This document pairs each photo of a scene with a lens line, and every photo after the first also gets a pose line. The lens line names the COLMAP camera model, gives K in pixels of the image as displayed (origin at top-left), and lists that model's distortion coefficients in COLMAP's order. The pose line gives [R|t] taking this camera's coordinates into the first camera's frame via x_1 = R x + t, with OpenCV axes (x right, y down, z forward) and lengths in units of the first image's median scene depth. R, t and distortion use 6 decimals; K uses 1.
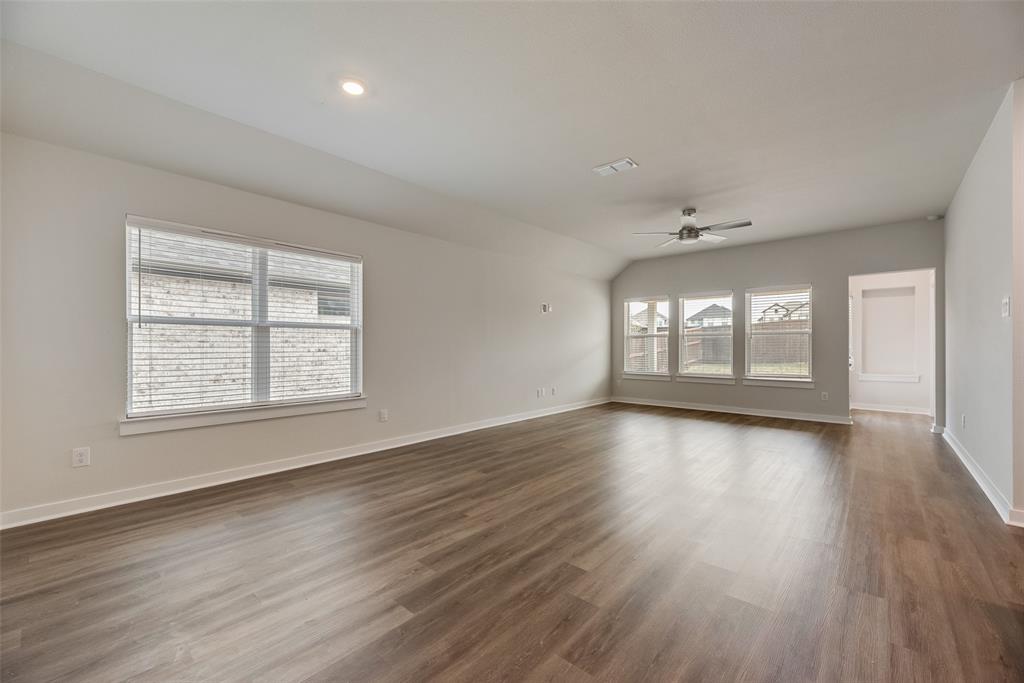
lens RADIAL K [[411.6, 0, 513.6], [0, 411.6, 345.3], [0, 0, 1]] dist [0.002214, 0.000435]
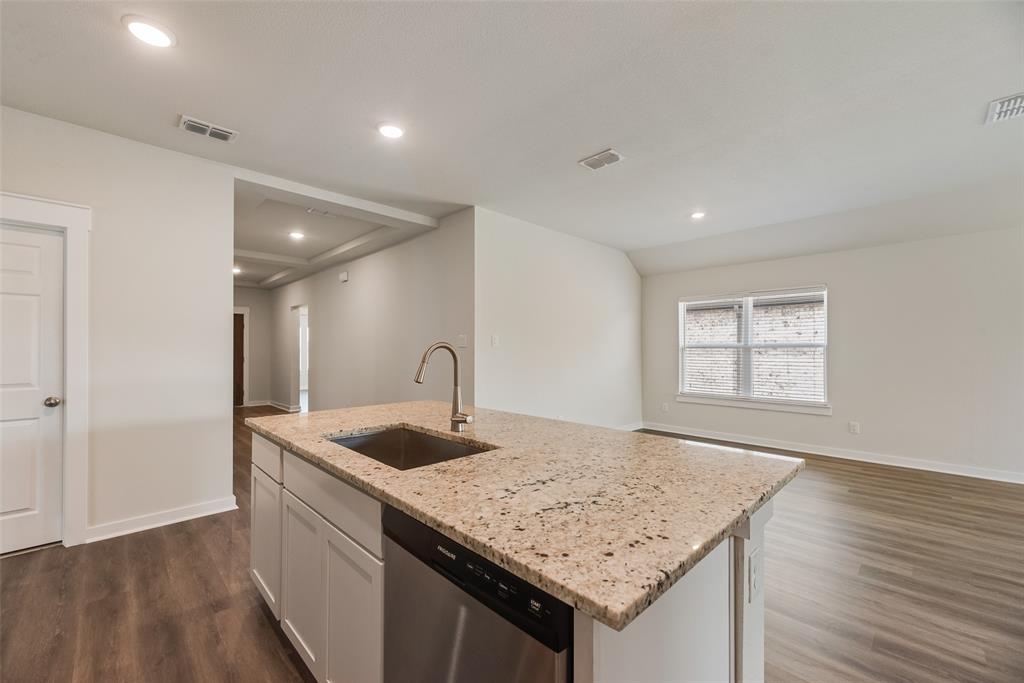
lens RADIAL K [[411.6, 0, 513.6], [0, 411.6, 345.3], [0, 0, 1]] dist [0.002214, 0.000435]
pose [[-0.070770, -0.010356, -0.997439, 0.944025], [0.000770, 0.999945, -0.010436, -0.037181], [0.997492, -0.001507, -0.070759, 0.232444]]
